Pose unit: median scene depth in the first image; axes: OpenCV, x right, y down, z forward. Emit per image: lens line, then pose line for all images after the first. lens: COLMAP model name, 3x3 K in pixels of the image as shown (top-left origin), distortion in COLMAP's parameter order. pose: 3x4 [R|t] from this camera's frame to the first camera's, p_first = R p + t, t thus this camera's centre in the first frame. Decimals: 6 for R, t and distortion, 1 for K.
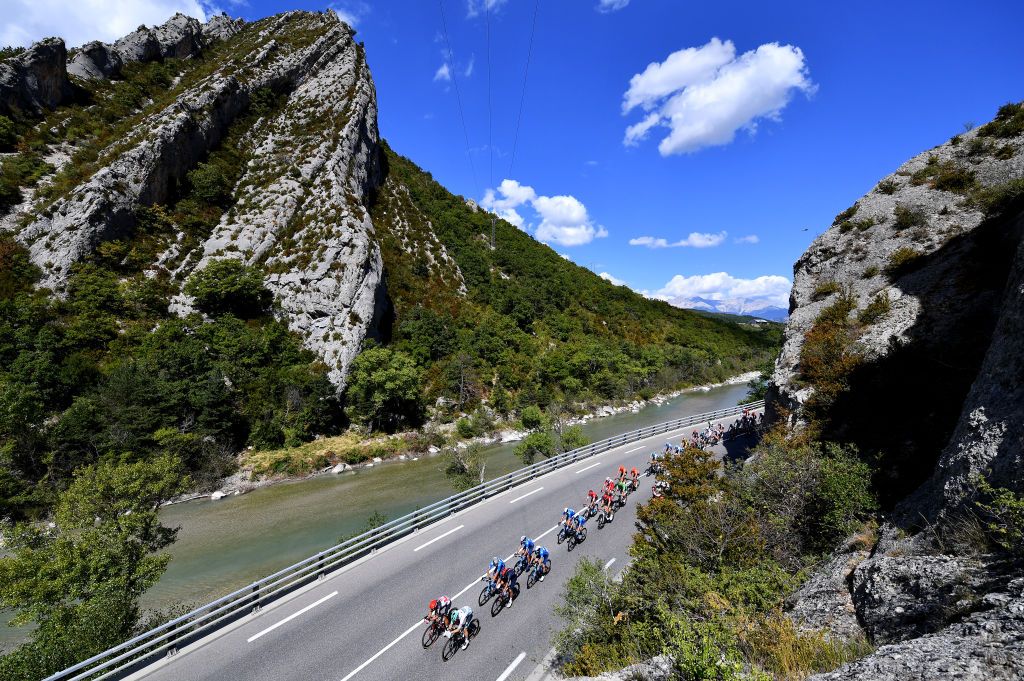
lens RADIAL K [[424.1, 0, 512.0], [0, 424.1, 340.5], [0, 0, 1]] dist [-0.013670, -0.000509]
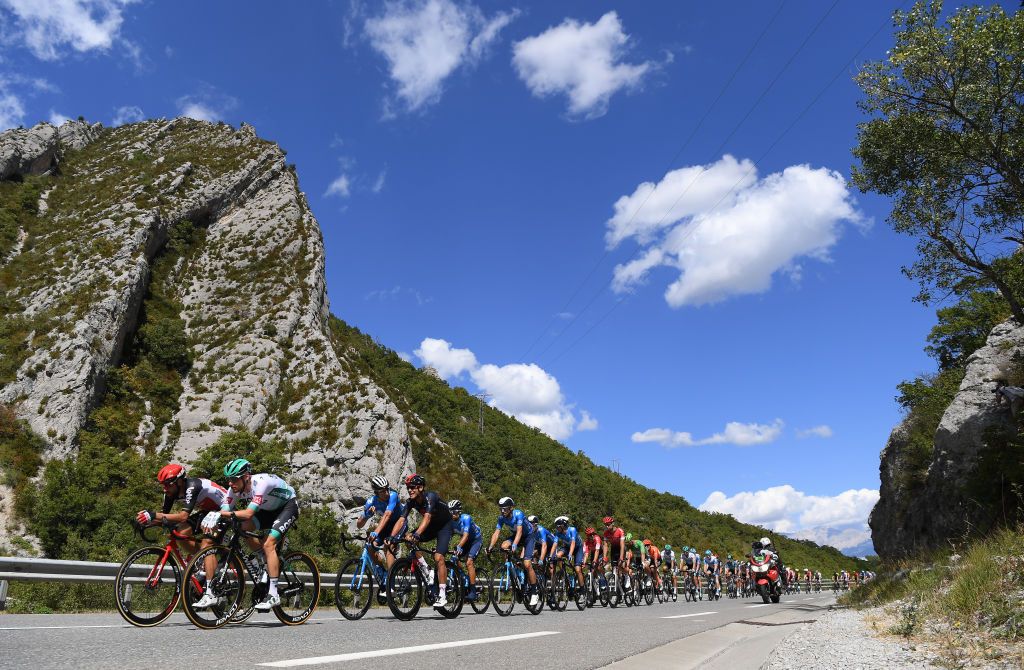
lens RADIAL K [[730.7, 0, 512.0], [0, 730.7, 335.0], [0, 0, 1]] dist [-0.060640, 0.000198]
pose [[0.994743, 0.012585, 0.101624, -0.137064], [0.024904, 0.932888, -0.359303, 0.061162], [-0.099326, 0.359945, 0.927671, -0.169666]]
